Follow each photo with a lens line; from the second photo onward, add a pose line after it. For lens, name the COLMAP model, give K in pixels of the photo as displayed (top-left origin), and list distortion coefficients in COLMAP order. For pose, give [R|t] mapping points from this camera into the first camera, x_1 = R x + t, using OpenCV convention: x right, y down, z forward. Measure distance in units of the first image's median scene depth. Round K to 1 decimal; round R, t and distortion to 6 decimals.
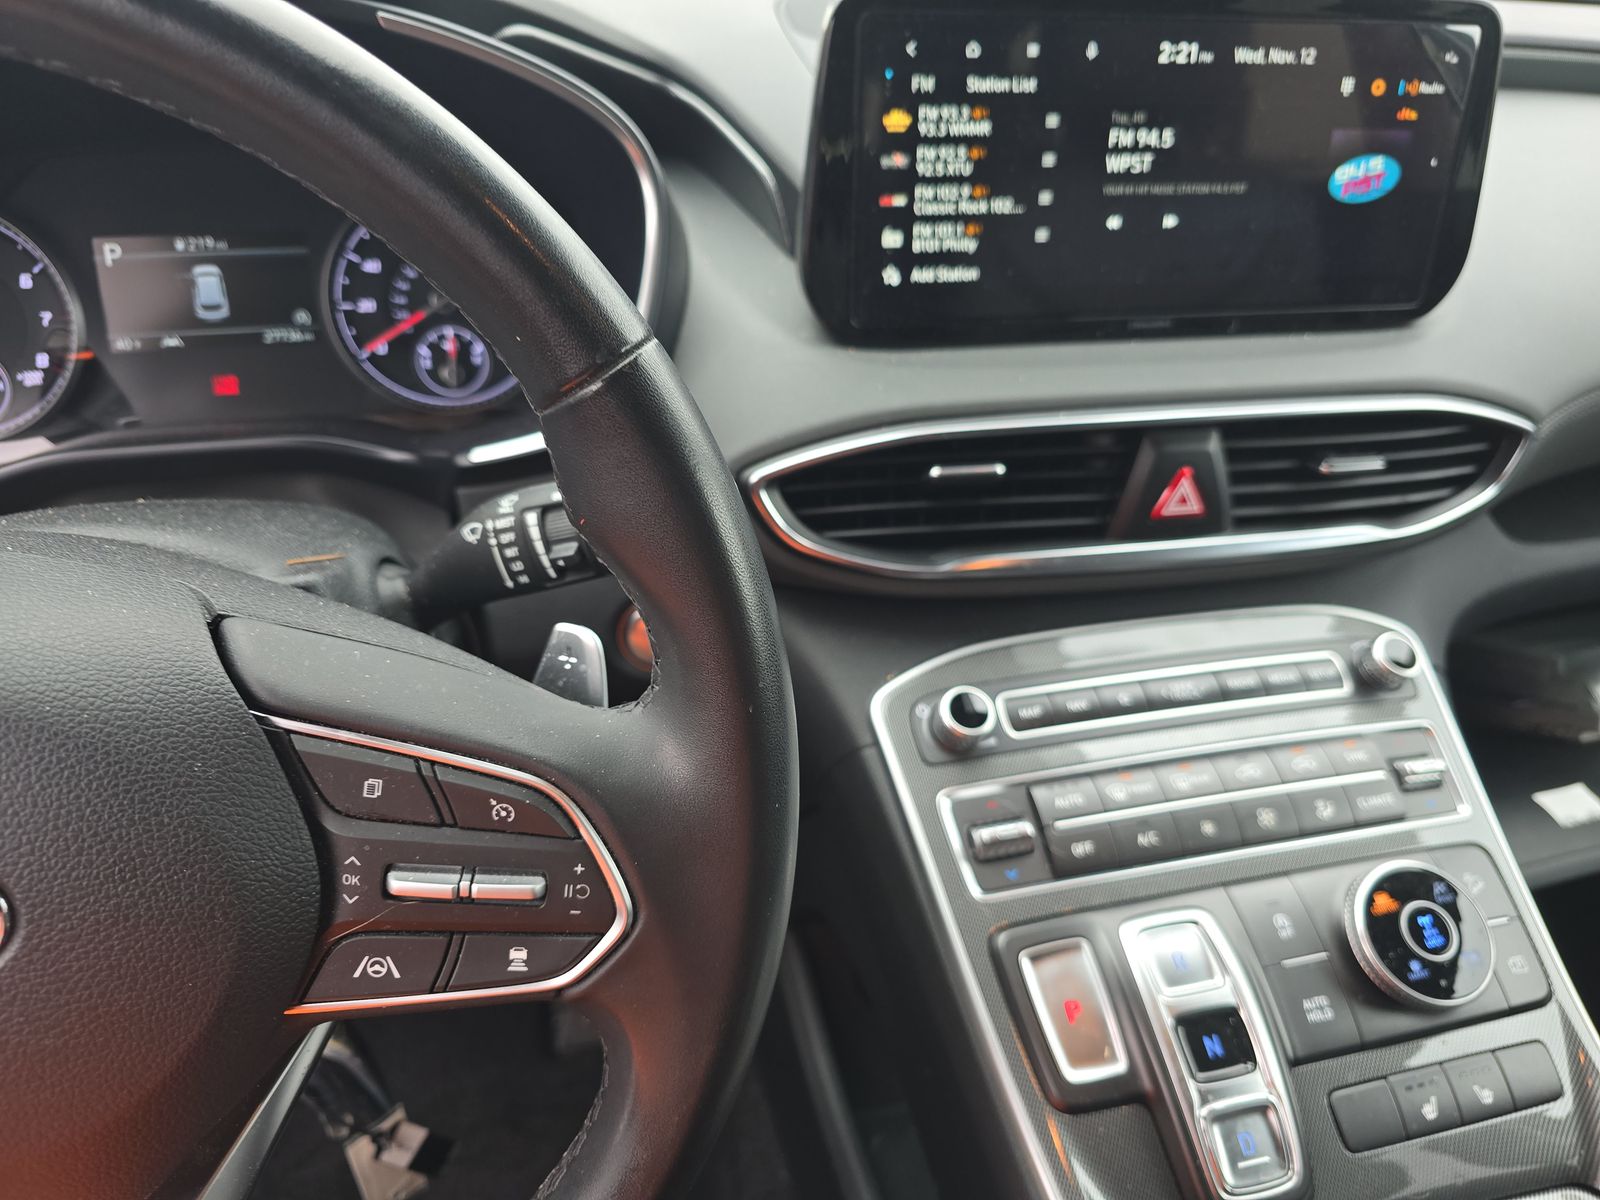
lens RADIAL K [[1057.0, 0, 809.8], [0, 1057.0, 603.0], [0, 0, 1]] dist [-0.003469, -0.013892]
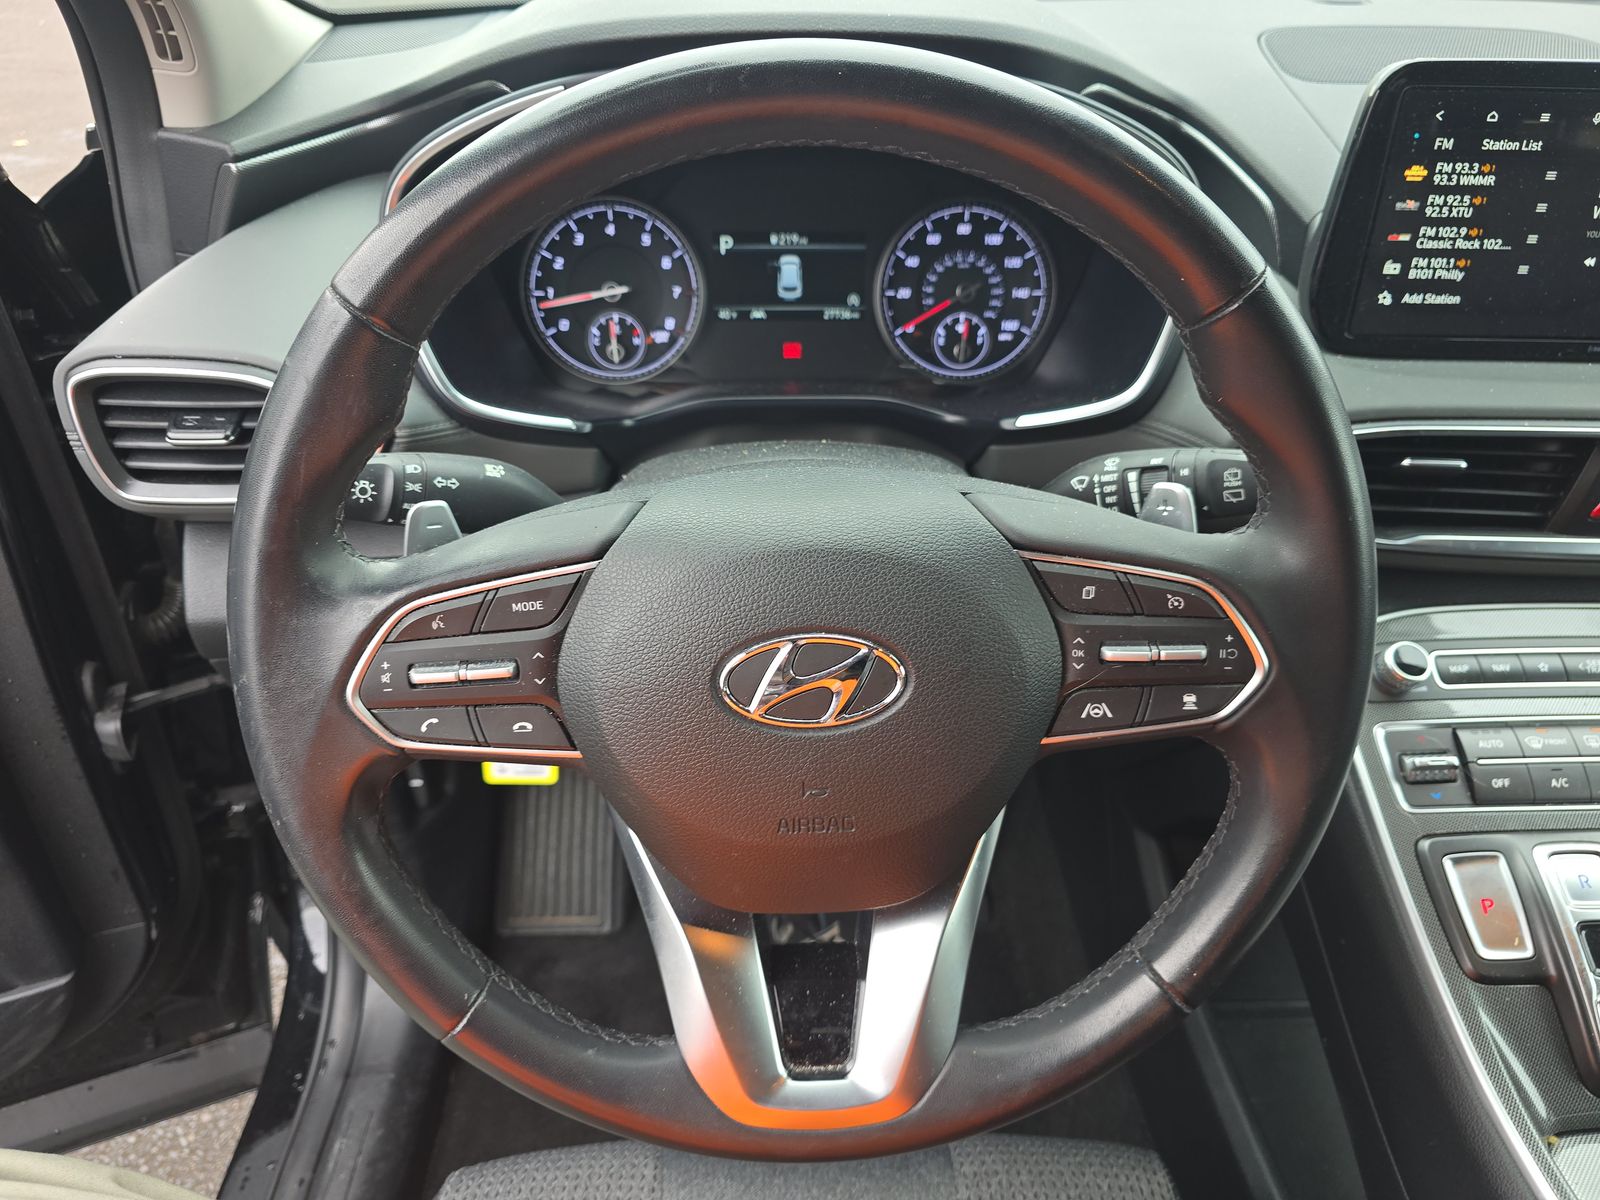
lens RADIAL K [[1057.0, 0, 803.9], [0, 1057.0, 605.6], [0, 0, 1]] dist [-0.003469, -0.013892]
pose [[0.975638, 0.105101, -0.192575, -0.305210], [-0.097040, 0.993981, 0.050846, 0.044753], [0.196760, -0.030920, 0.979964, -0.328572]]
